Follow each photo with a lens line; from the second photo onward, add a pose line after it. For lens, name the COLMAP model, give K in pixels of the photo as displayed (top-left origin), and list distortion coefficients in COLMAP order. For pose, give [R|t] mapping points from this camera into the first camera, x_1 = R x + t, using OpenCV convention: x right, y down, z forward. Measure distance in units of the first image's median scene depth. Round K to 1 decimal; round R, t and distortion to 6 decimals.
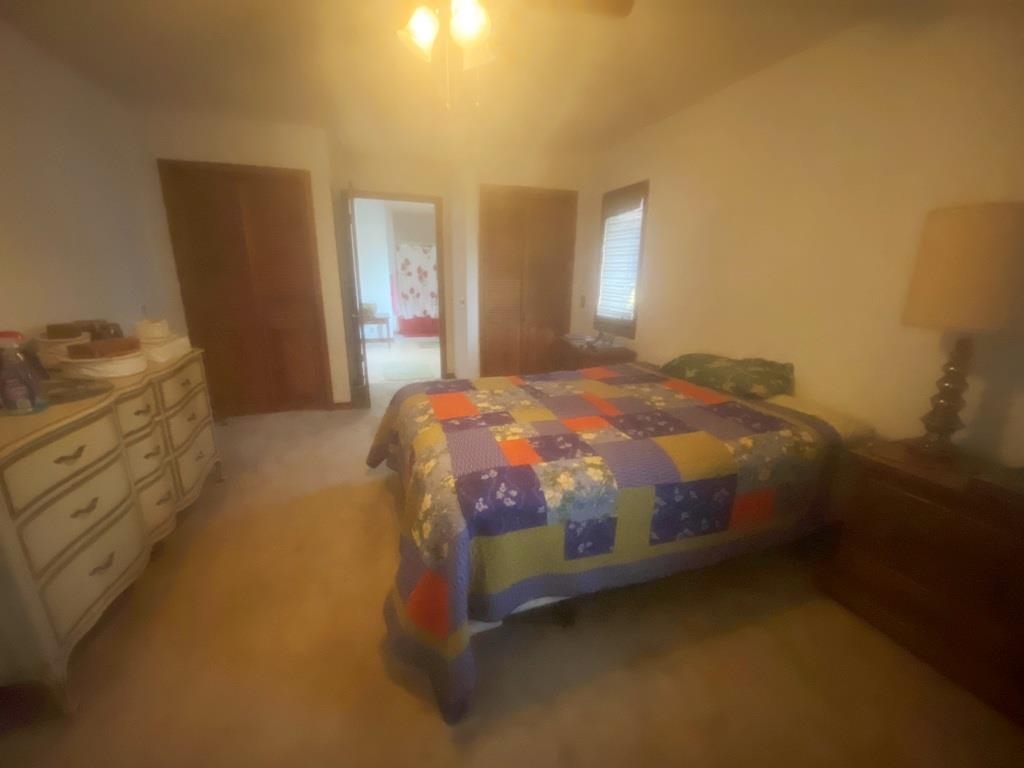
lens RADIAL K [[409.7, 0, 513.5], [0, 409.7, 380.9], [0, 0, 1]] dist [0.018309, -0.019168]
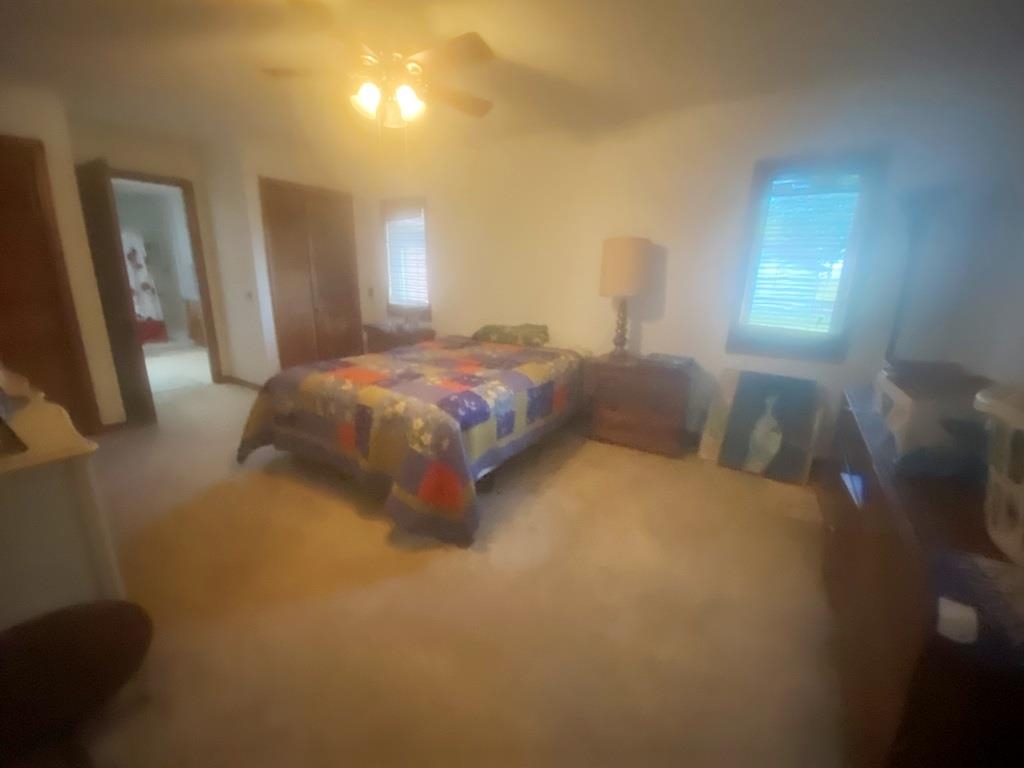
lens RADIAL K [[418.7, 0, 509.6], [0, 418.7, 381.5], [0, 0, 1]] dist [0.018799, -0.018627]
pose [[0.780119, -0.156790, 0.605665, -0.757578], [0.148083, 0.986854, 0.064733, 0.081613], [-0.607853, 0.039189, 0.793082, -0.376303]]
